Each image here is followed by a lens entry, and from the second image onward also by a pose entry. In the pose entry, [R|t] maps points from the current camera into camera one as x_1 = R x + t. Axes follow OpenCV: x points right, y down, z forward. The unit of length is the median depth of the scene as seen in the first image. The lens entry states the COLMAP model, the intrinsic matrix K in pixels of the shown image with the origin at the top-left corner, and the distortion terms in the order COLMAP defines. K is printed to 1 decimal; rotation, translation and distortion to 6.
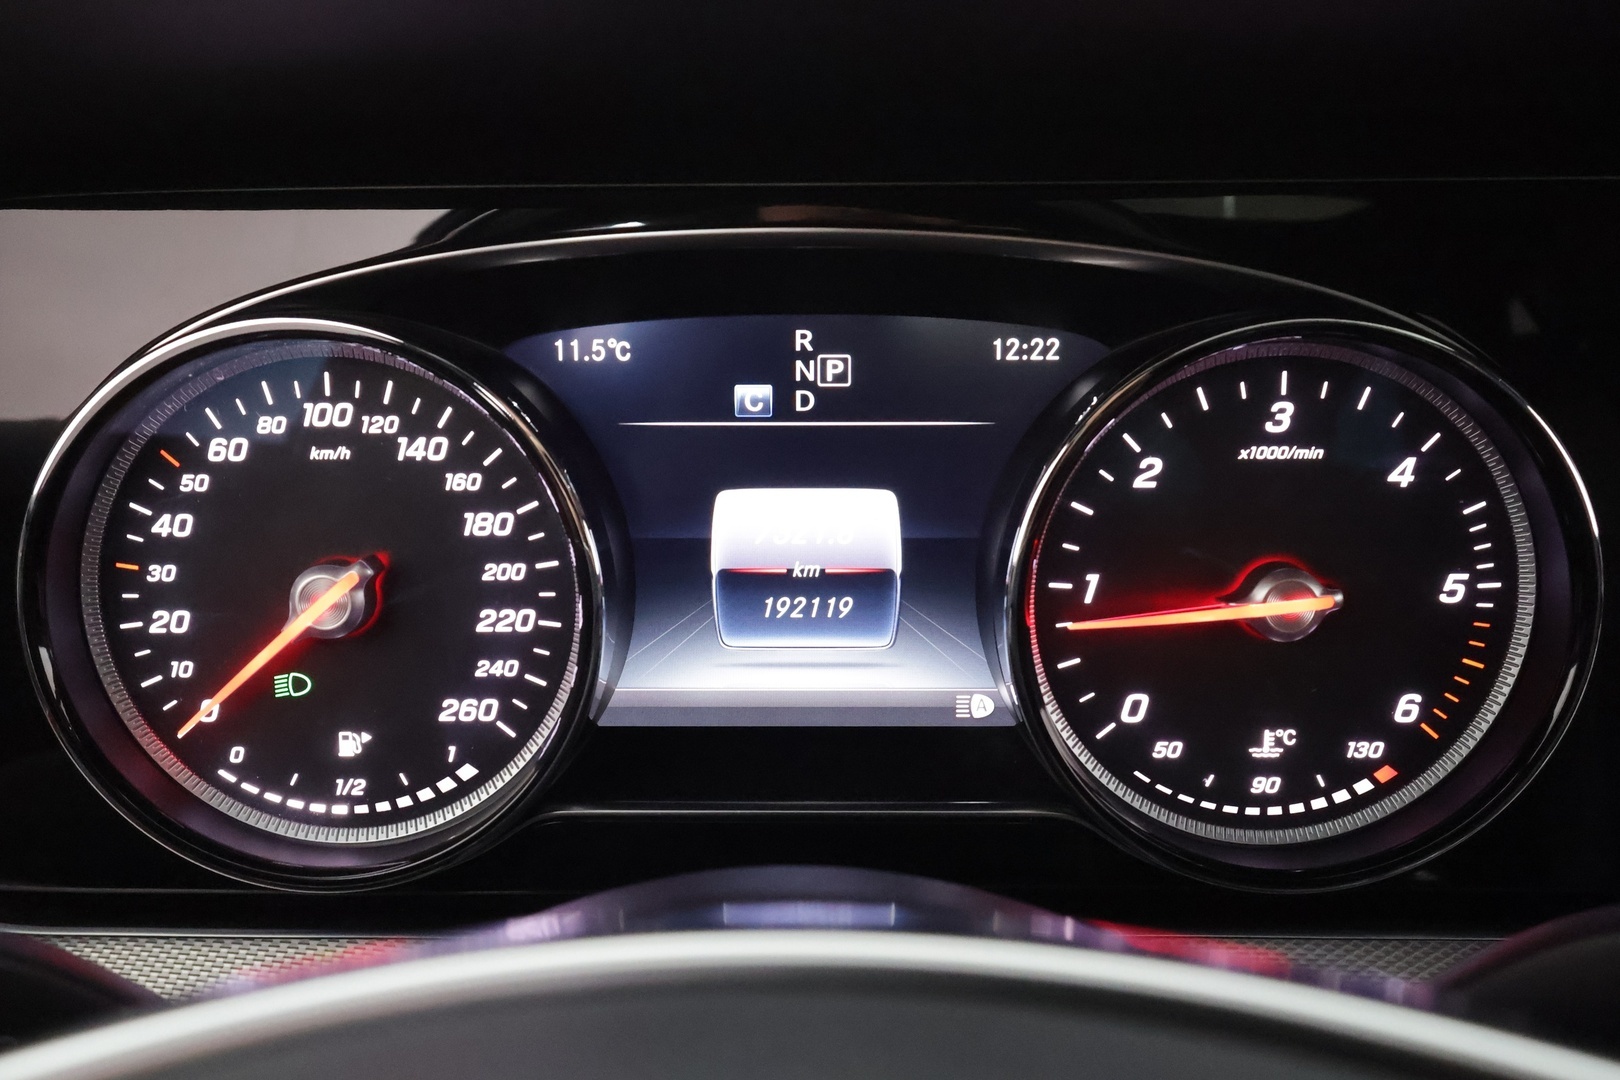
lens RADIAL K [[1289.2, 0, 816.1], [0, 1289.2, 539.1], [0, 0, 1]] dist [0.008349, -0.006365]
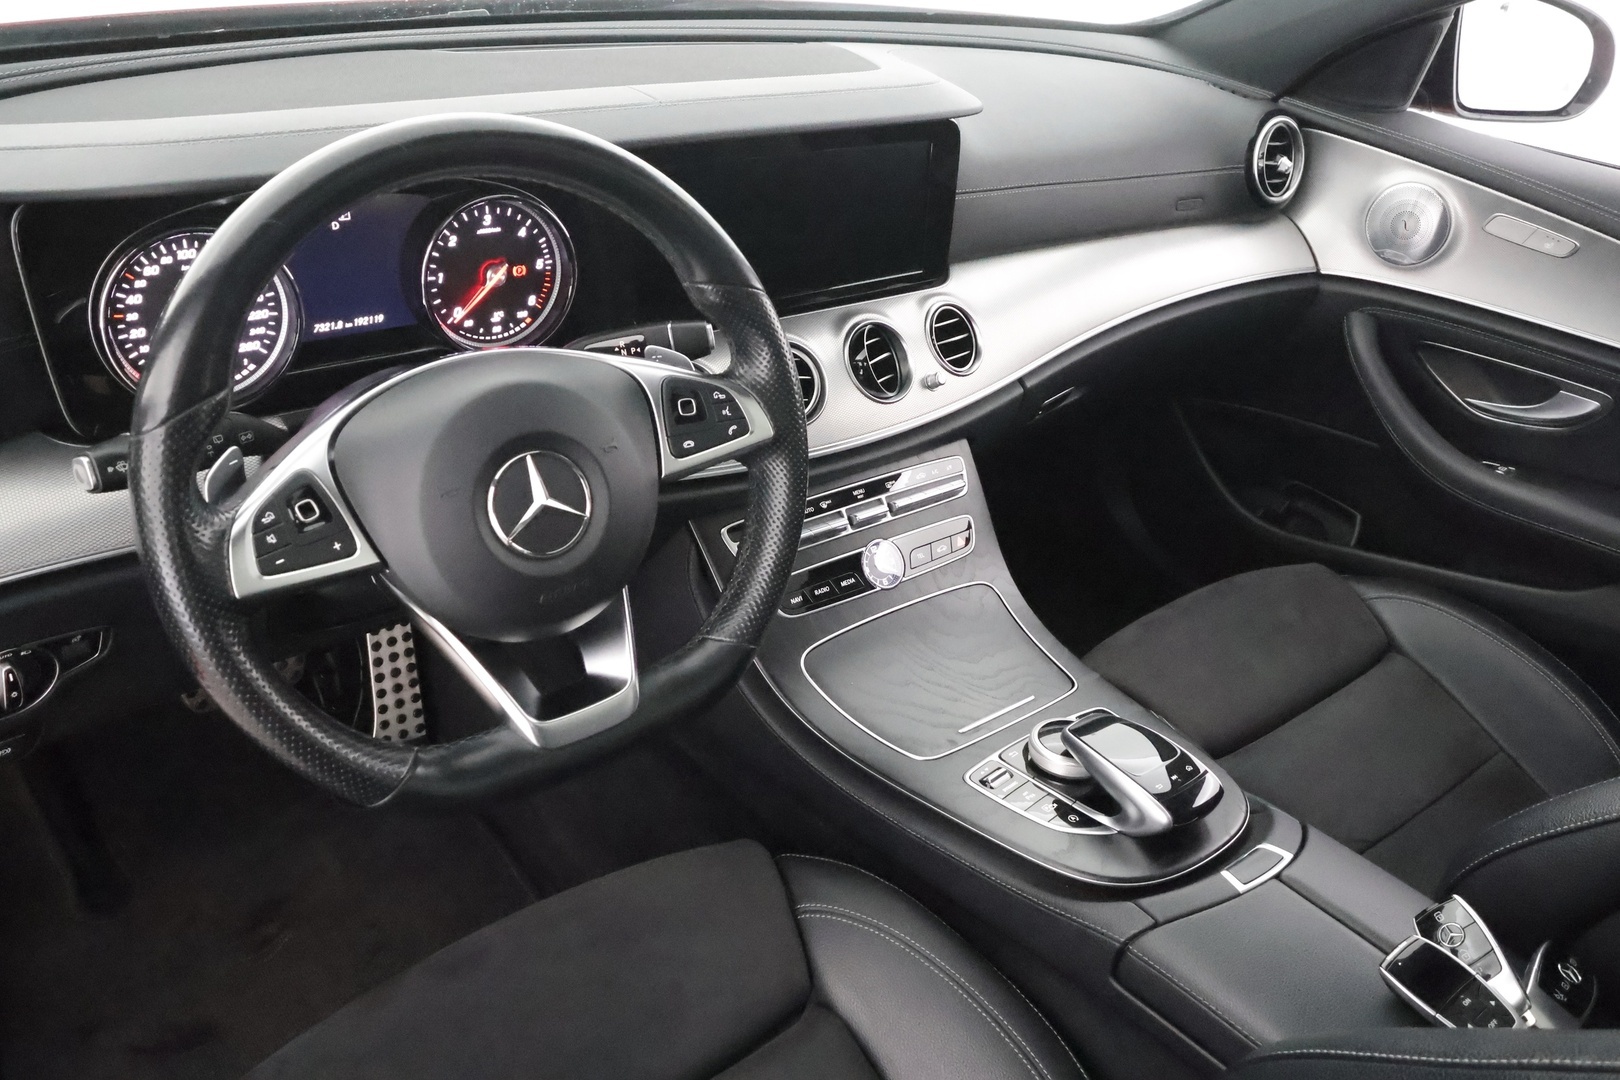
lens RADIAL K [[1289.2, 0, 813.8], [0, 1289.2, 539.3], [0, 0, 1]] dist [0.008349, -0.006365]
pose [[0.779847, -0.253038, 0.572547, -1.098258], [0.050873, 0.937250, 0.344926, -0.424418], [-0.623899, -0.239862, 0.743785, -2.203670]]
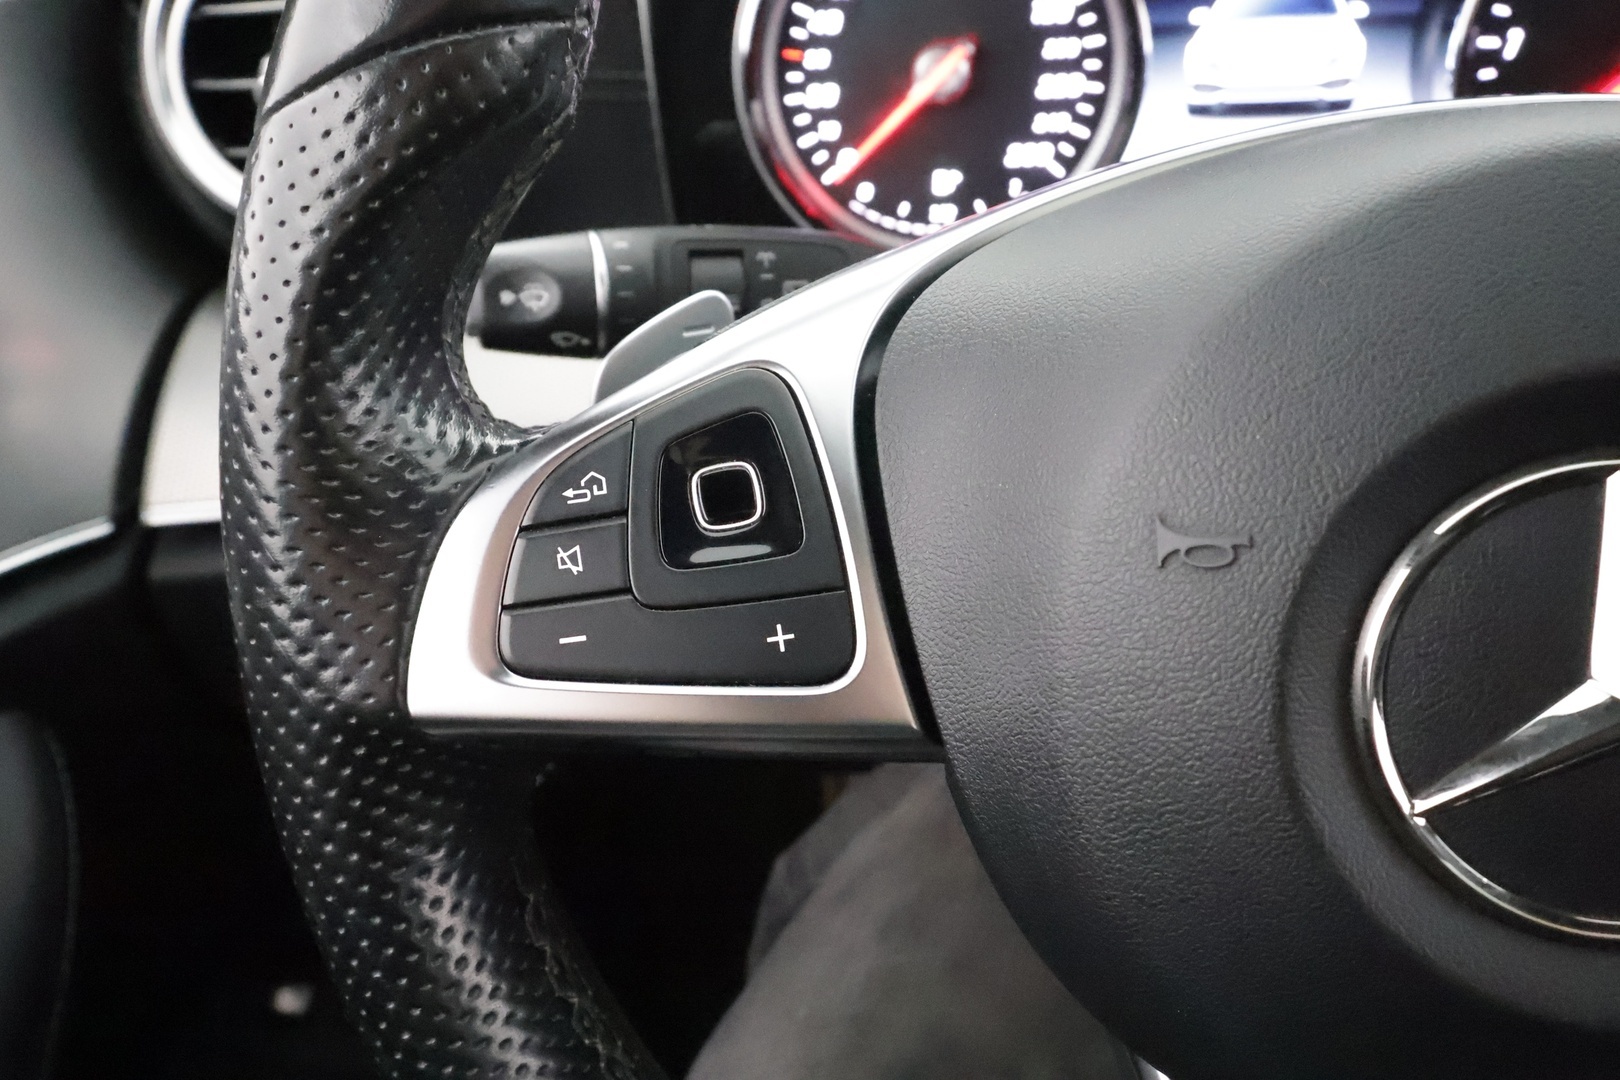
lens RADIAL K [[1289.2, 0, 816.0], [0, 1289.2, 534.9], [0, 0, 1]] dist [0.008349, -0.006365]
pose [[0.989983, 0.013869, -0.140507, -0.301153], [0.027819, 0.956495, 0.290421, 0.115316], [0.138422, -0.291420, 0.946527, -0.500223]]
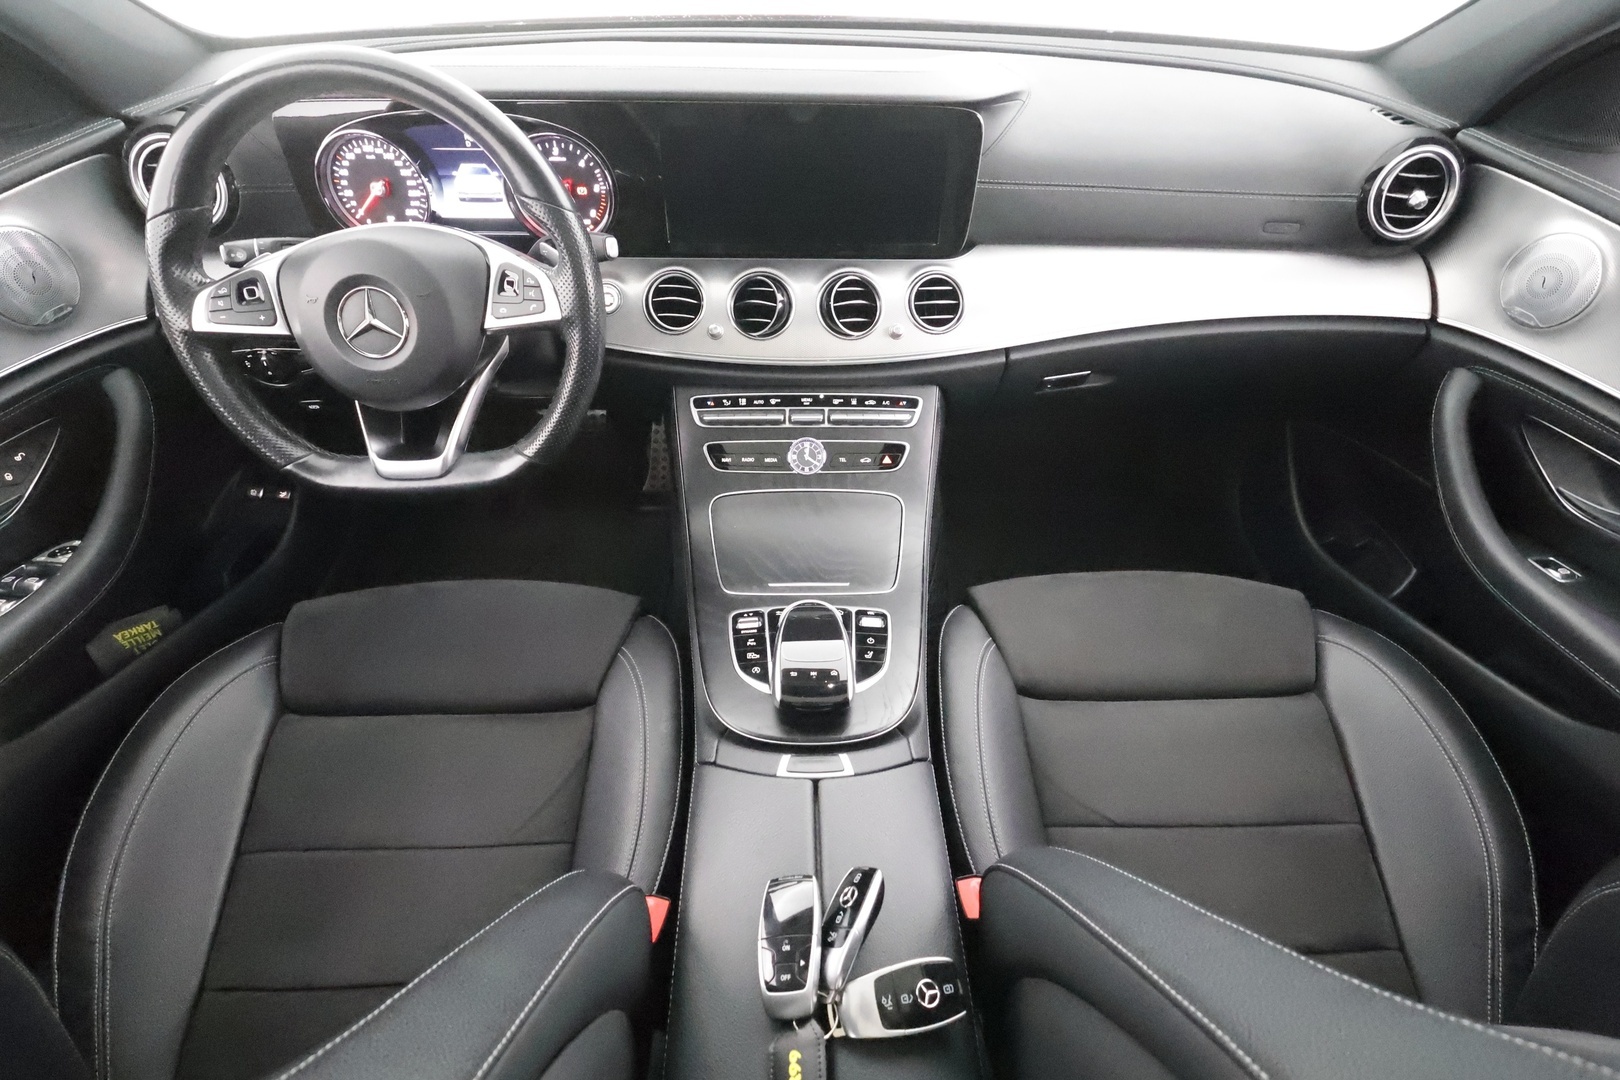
lens RADIAL K [[754.8, 0, 807.6], [0, 754.8, 540.4], [0, 0, 1]] dist [0.004245, -0.000987]
pose [[0.999796, -0.002004, 0.020080, 1.274840], [-0.007765, 0.880212, 0.474518, -0.162923], [-0.018626, -0.474577, 0.880017, -2.359894]]
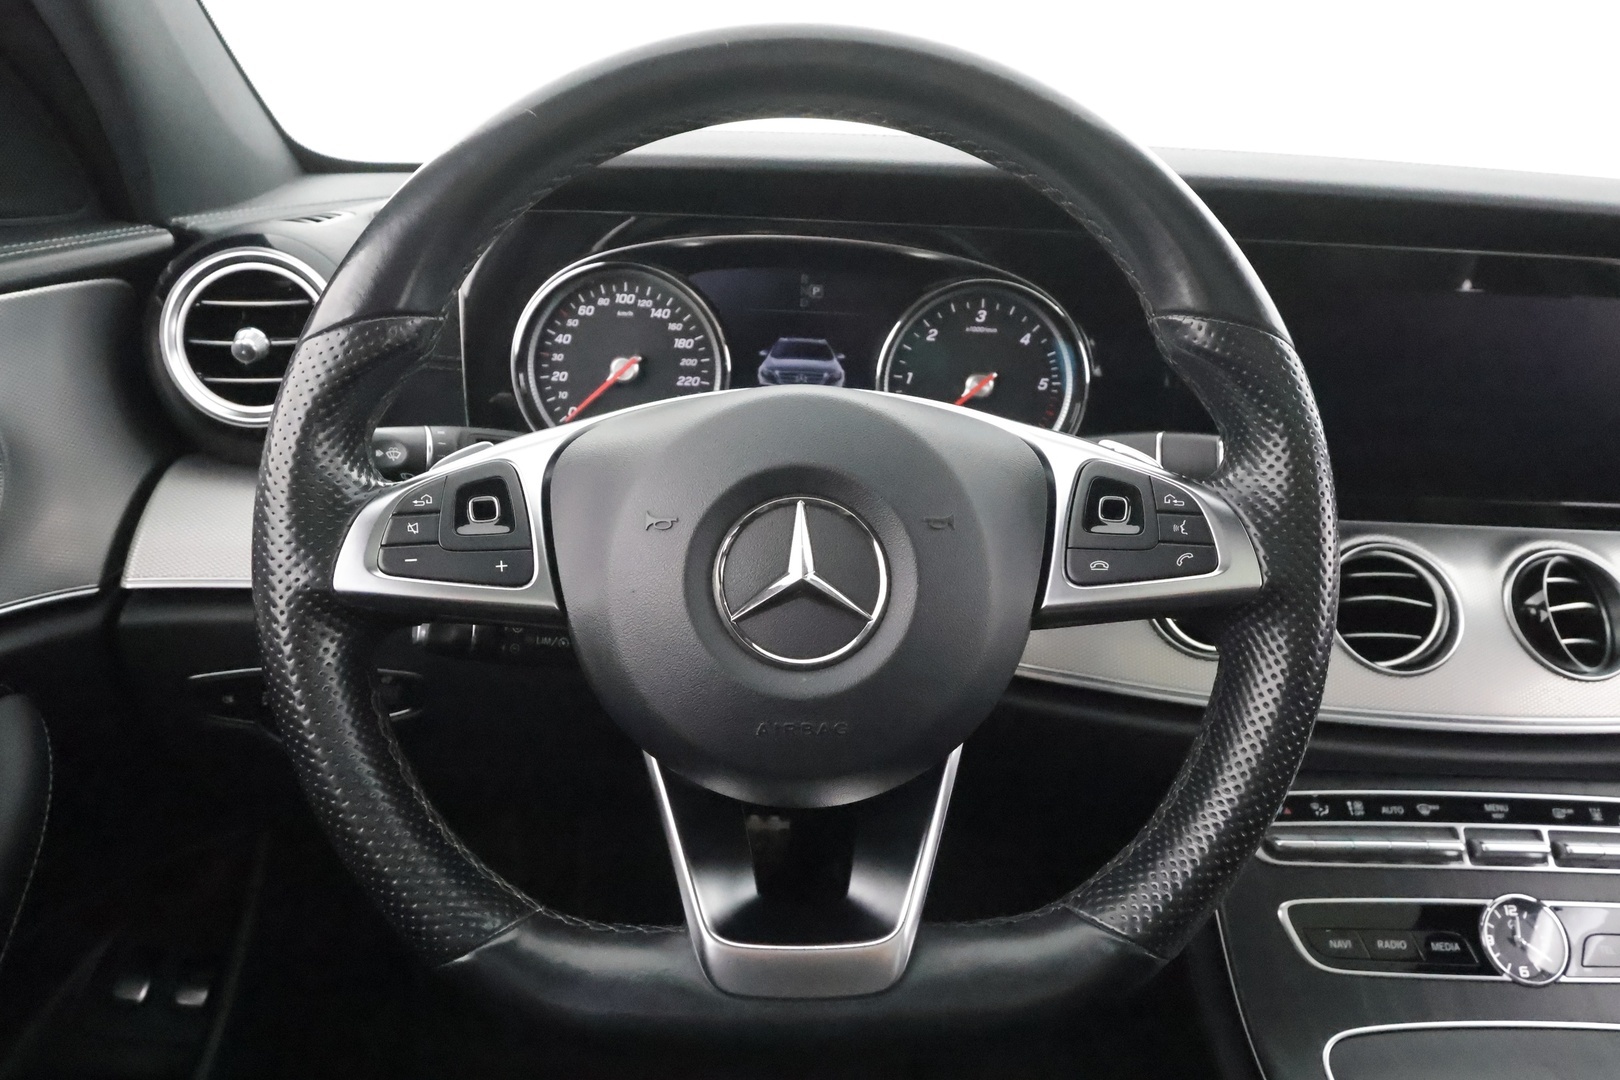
lens RADIAL K [[1114.7, 0, 807.7], [0, 1114.7, 538.6], [0, 0, 1]] dist [0.002553, -0.002337]
pose [[0.998260, 0.037473, 0.045534, -0.089464], [-0.040437, 0.996999, 0.066017, 0.225200], [-0.042924, -0.067744, 0.996779, -1.311245]]
